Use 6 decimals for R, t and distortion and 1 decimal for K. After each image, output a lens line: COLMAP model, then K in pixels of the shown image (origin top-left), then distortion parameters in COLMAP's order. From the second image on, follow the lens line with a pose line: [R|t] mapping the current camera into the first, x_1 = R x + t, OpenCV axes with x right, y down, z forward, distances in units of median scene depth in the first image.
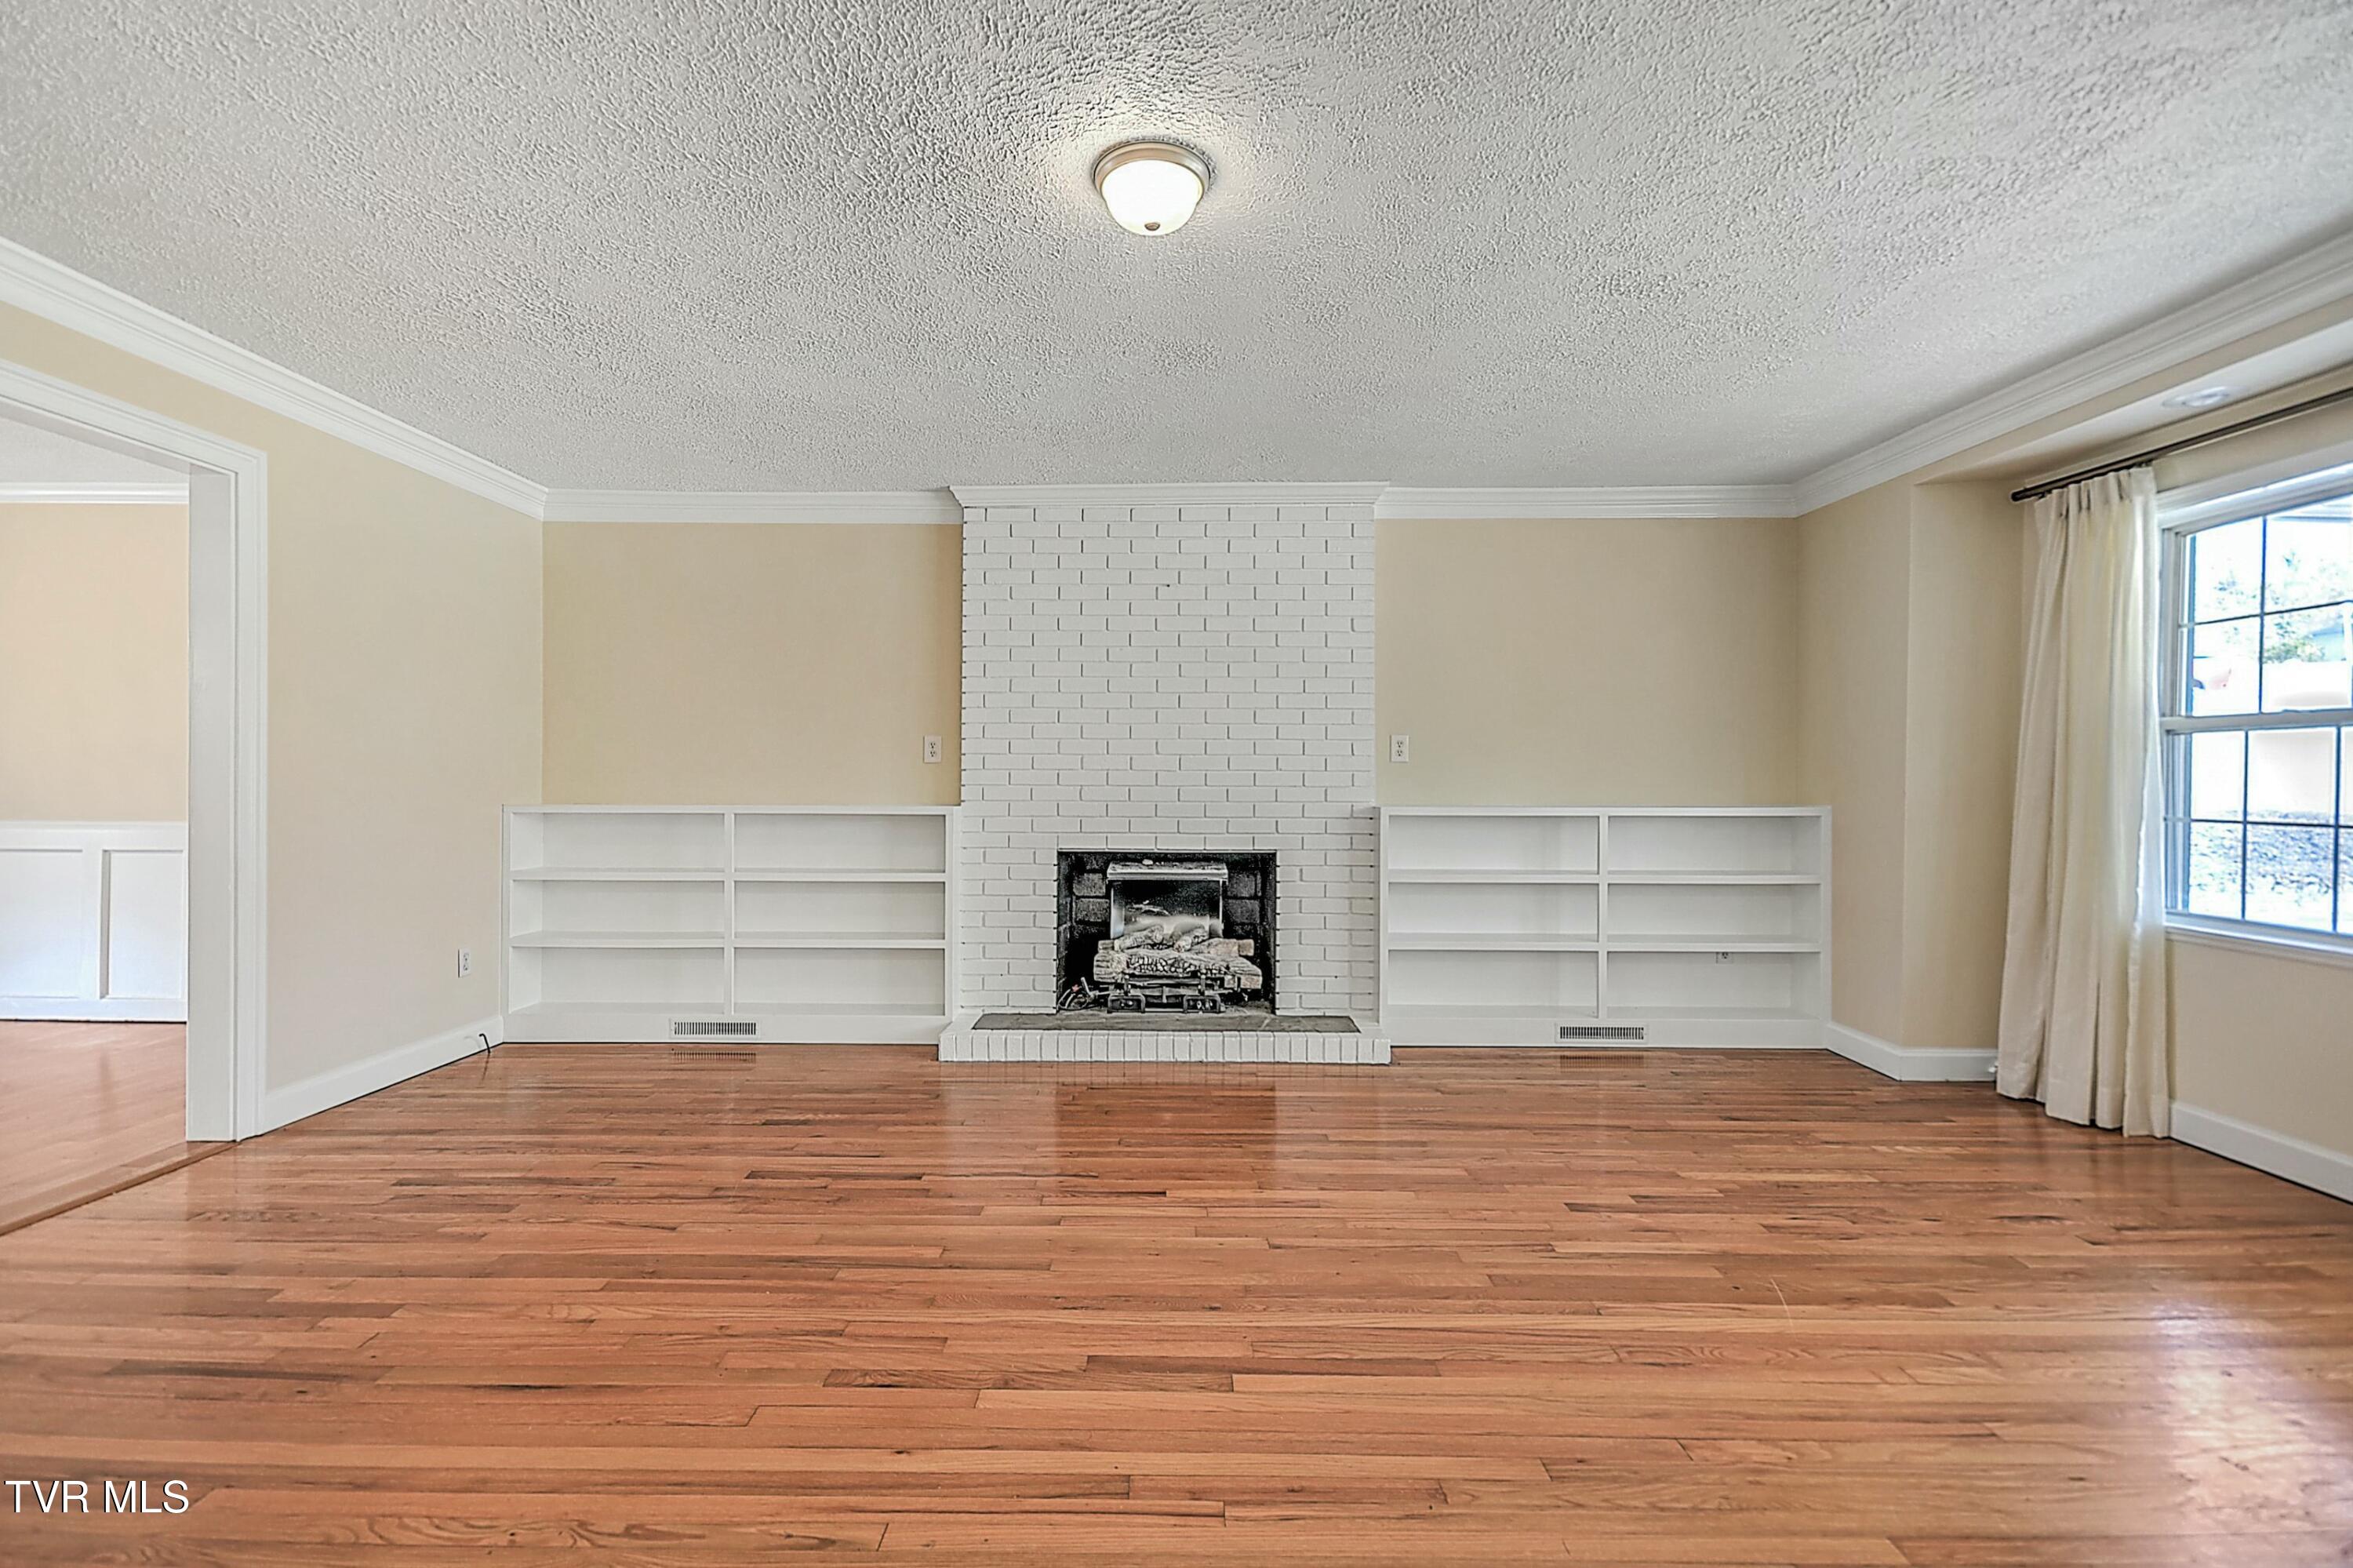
lens RADIAL K [[1025.1, 0, 1158.6], [0, 1025.1, 780.7], [0, 0, 1]] dist [0.009533, -0.005784]
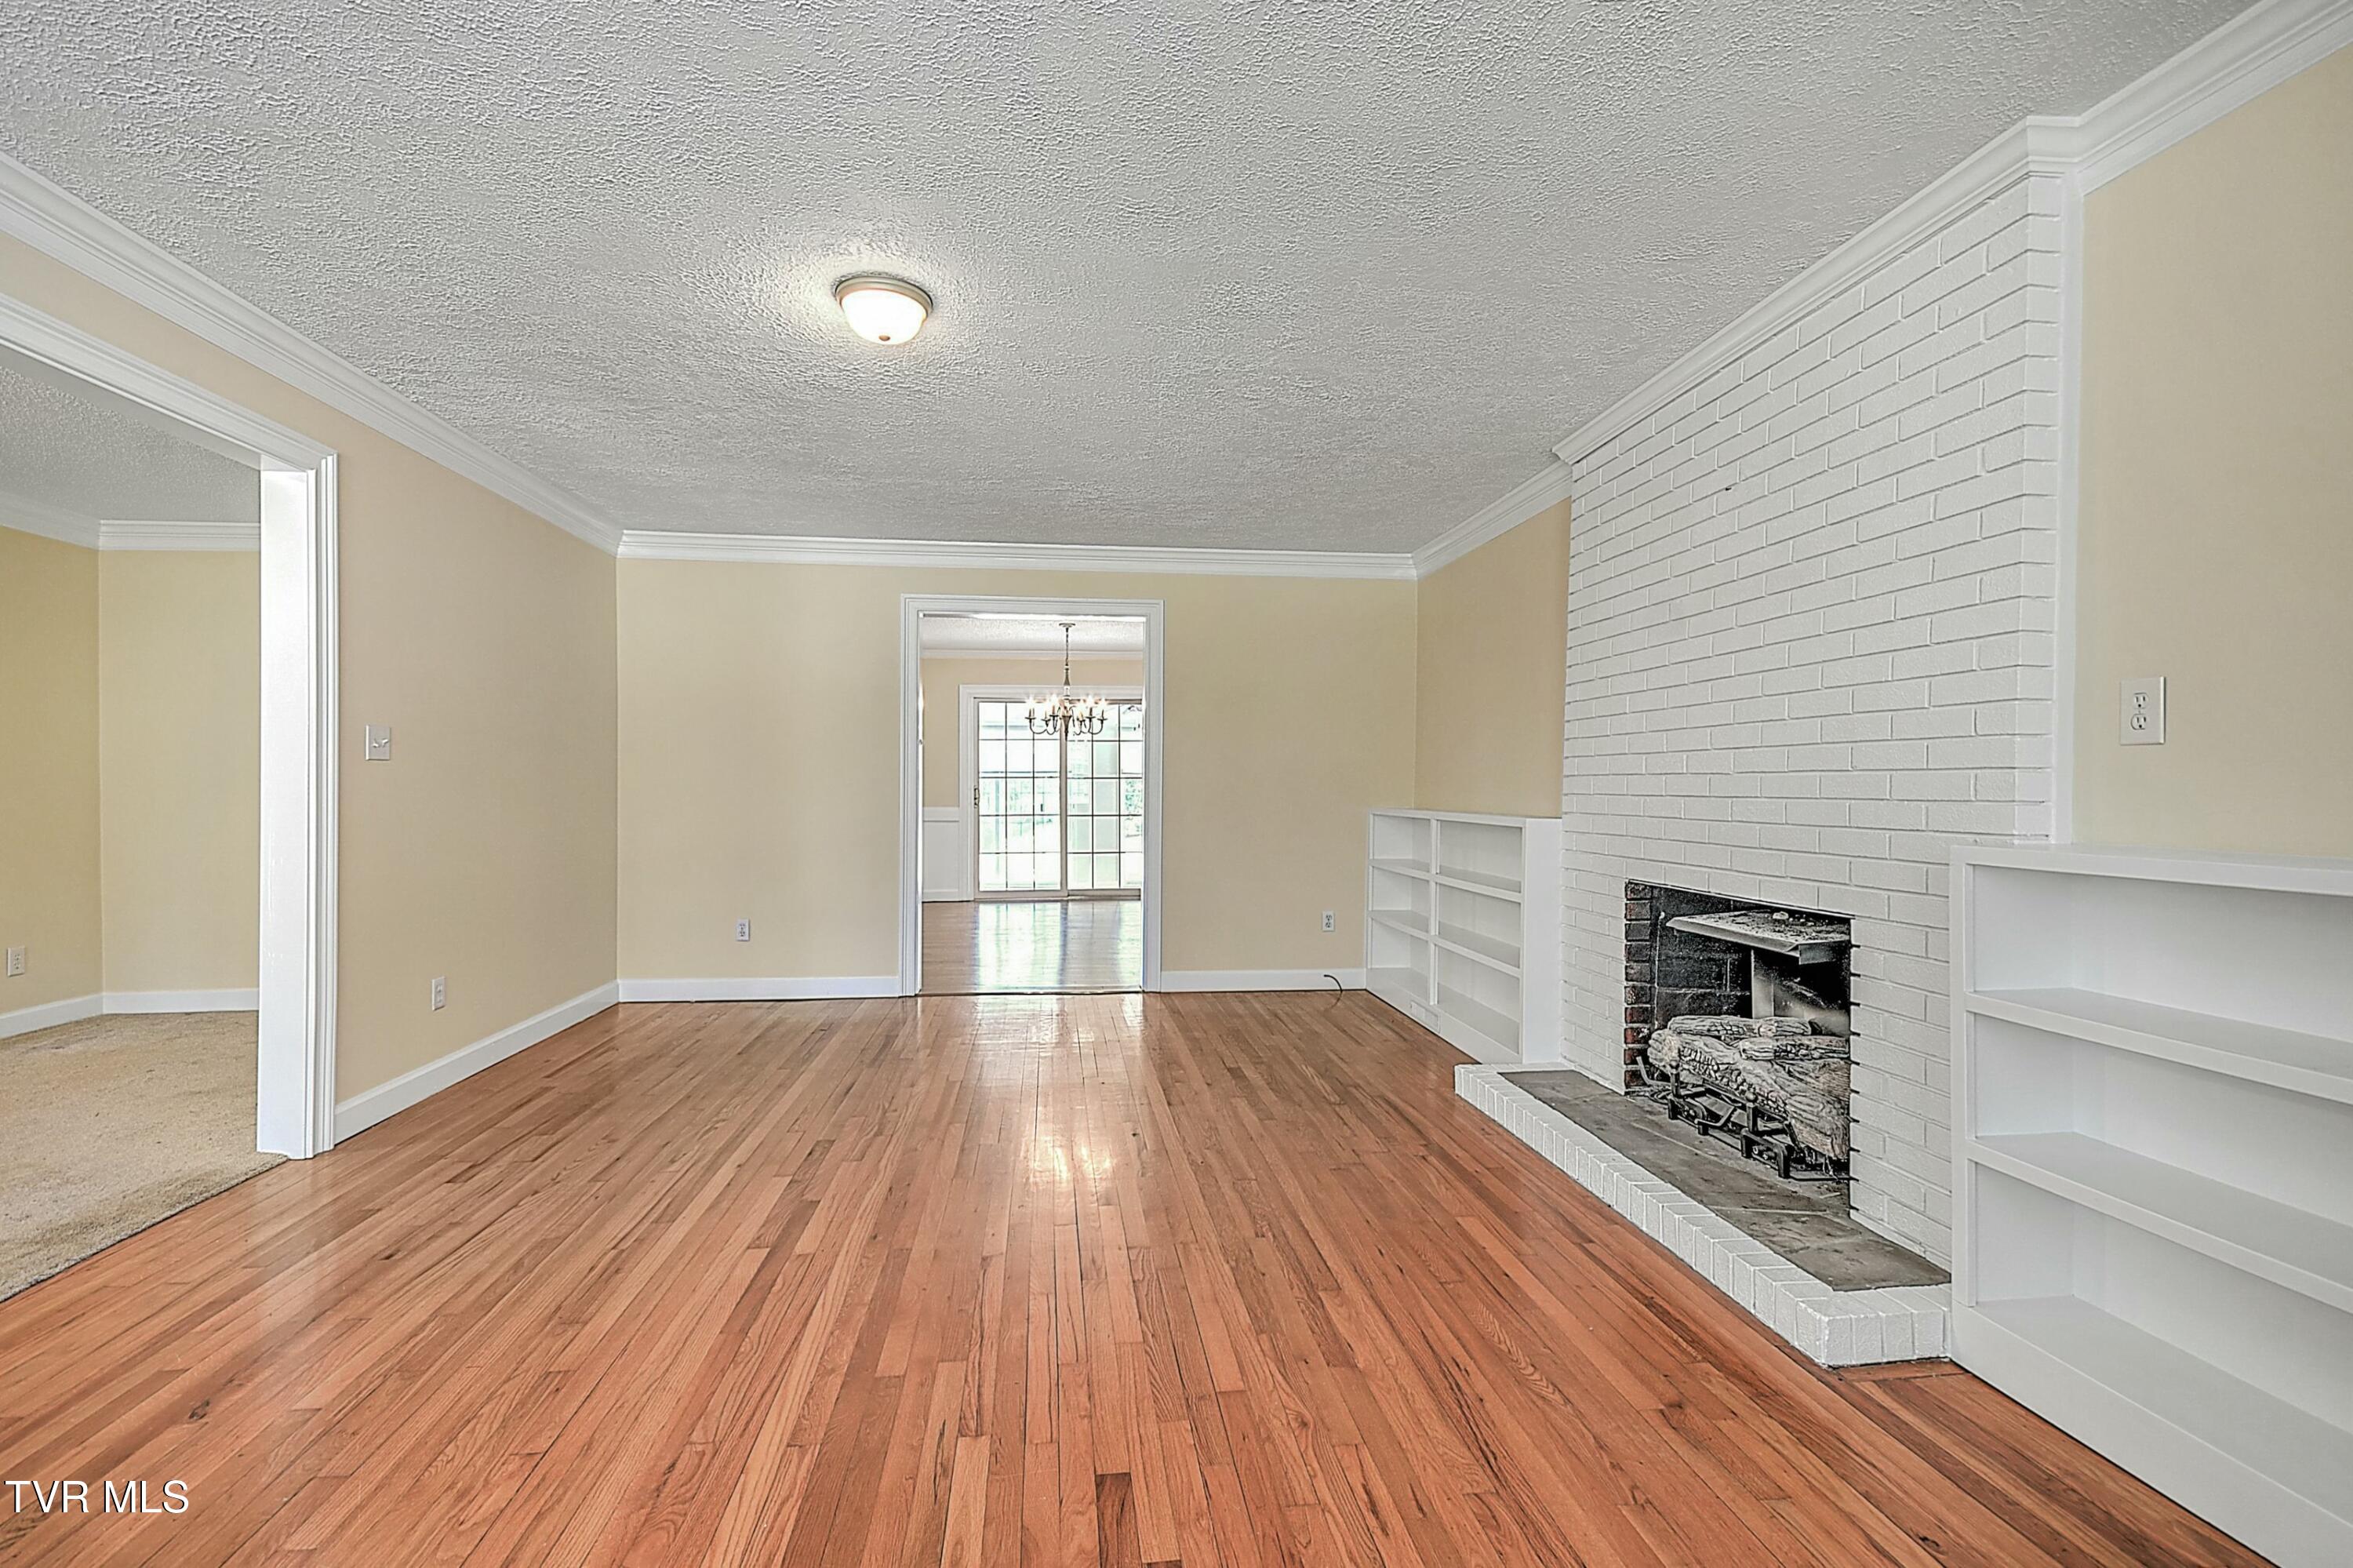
lens RADIAL K [[1025.1, 0, 1180.0], [0, 1025.1, 787.1], [0, 0, 1]] dist [0.009533, -0.005784]
pose [[0.136515, -0.002943, -0.990634, 0.821598], [-0.001394, 0.999994, -0.003163, 0.001214], [0.990637, 0.001813, 0.136510, 0.768729]]
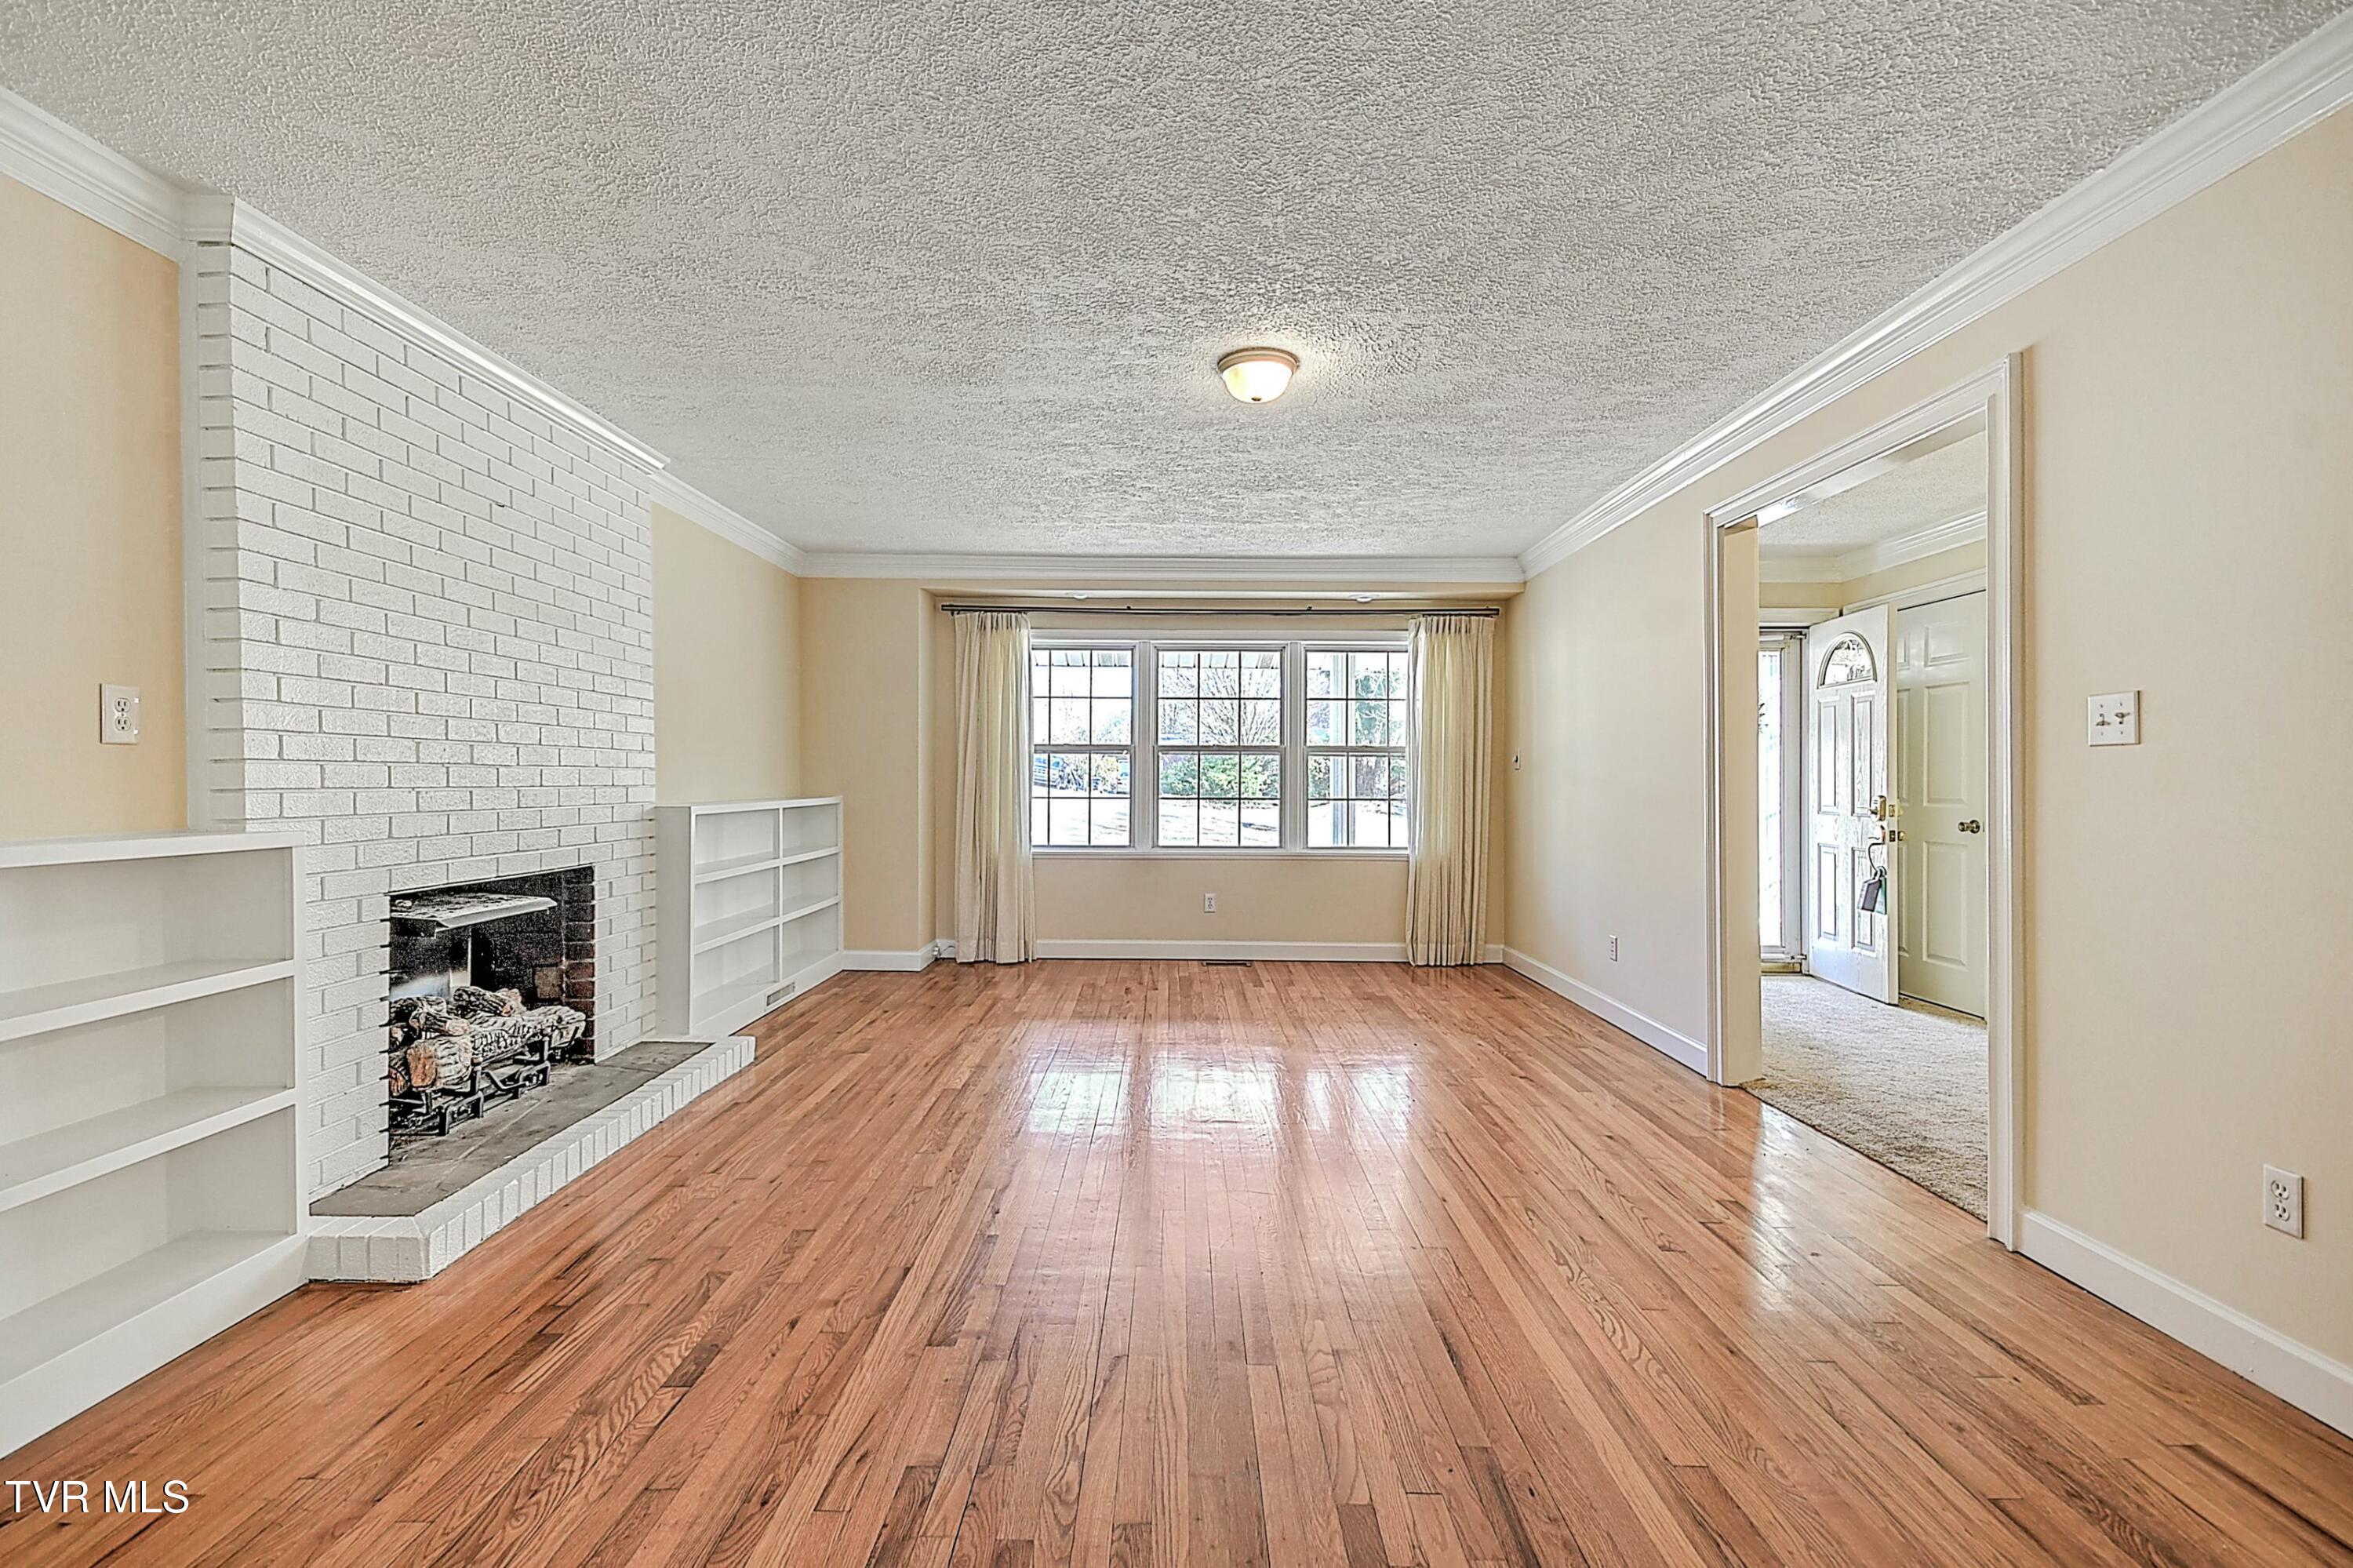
lens RADIAL K [[1025.1, 0, 1154.2], [0, 1025.1, 776.8], [0, 0, 1]] dist [0.009533, -0.005784]
pose [[0.012527, -0.001761, 0.999920, -0.948550], [-0.002226, 0.999996, 0.001789, -0.005917], [-0.999919, -0.002248, 0.012523, 0.729575]]
